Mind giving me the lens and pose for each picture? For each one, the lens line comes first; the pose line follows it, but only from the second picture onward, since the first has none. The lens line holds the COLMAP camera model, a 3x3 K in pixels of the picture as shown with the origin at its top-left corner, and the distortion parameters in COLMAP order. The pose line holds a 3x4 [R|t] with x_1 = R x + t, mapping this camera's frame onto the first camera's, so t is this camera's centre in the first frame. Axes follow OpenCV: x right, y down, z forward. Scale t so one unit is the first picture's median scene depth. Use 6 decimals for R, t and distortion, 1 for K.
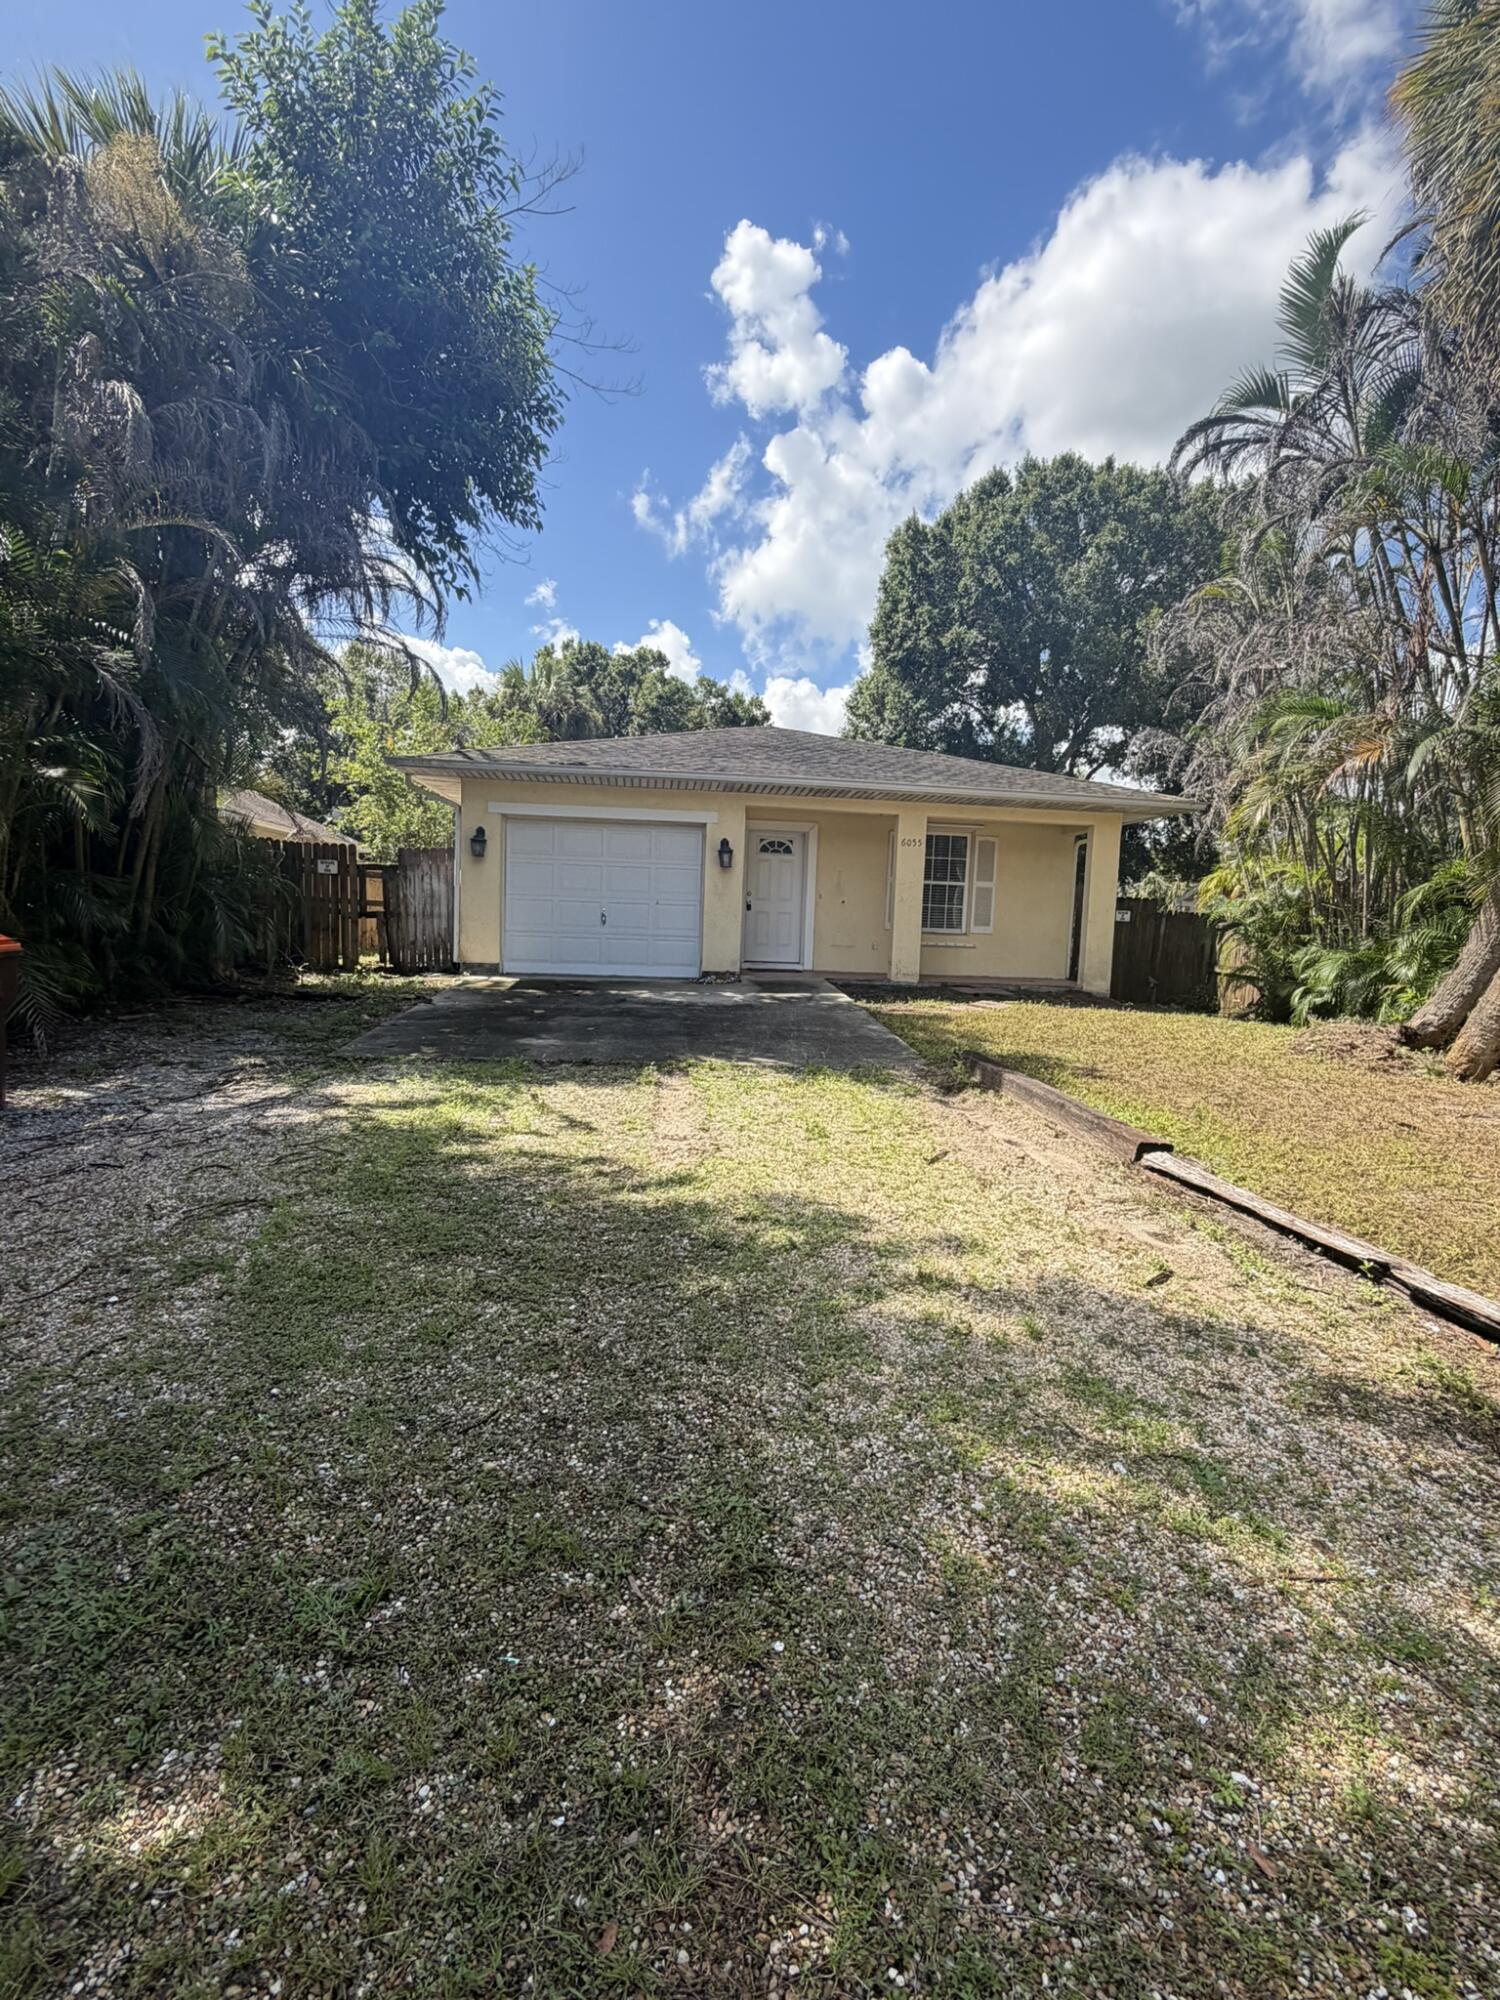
lens RADIAL K [[949.7, 0, 752.6], [0, 949.7, 1005.9], [0, 0, 1]] dist [0.020815, 0.006388]
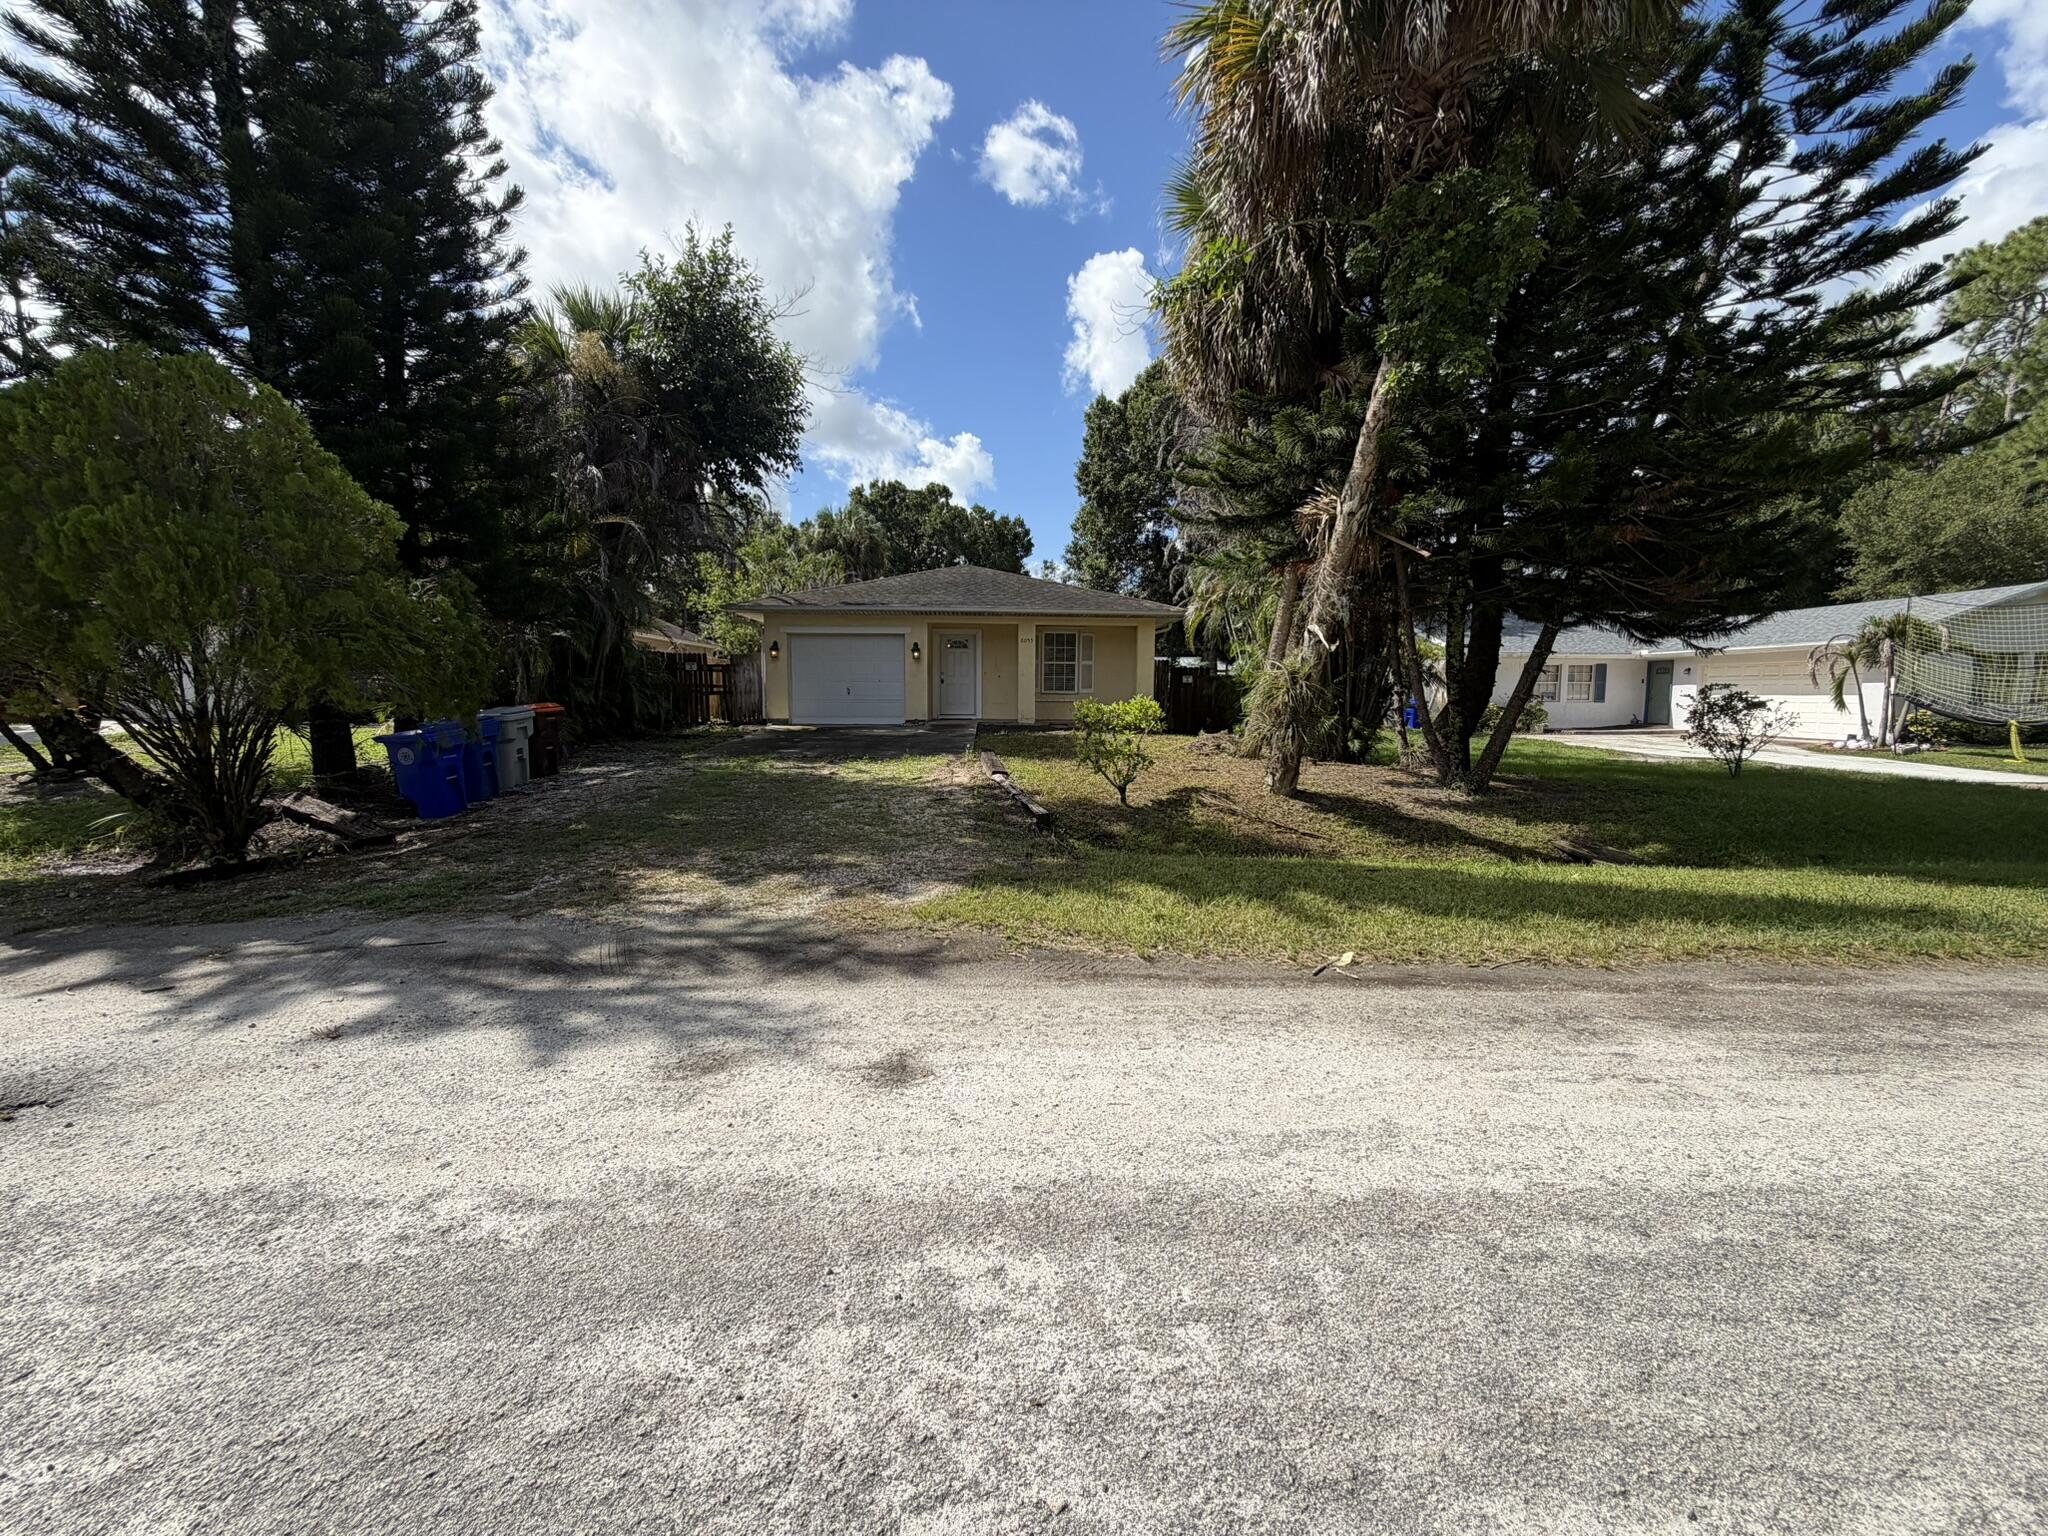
lens RADIAL K [[822.0, 0, 1025.9], [0, 822.0, 782.4], [0, 0, 1]] dist [-0.000948, 0.000339]
pose [[0.998239, -0.027607, -0.052499, 0.207455], [0.028658, 0.999402, 0.019370, 0.047248], [0.051933, -0.020840, 0.998433, -0.412615]]
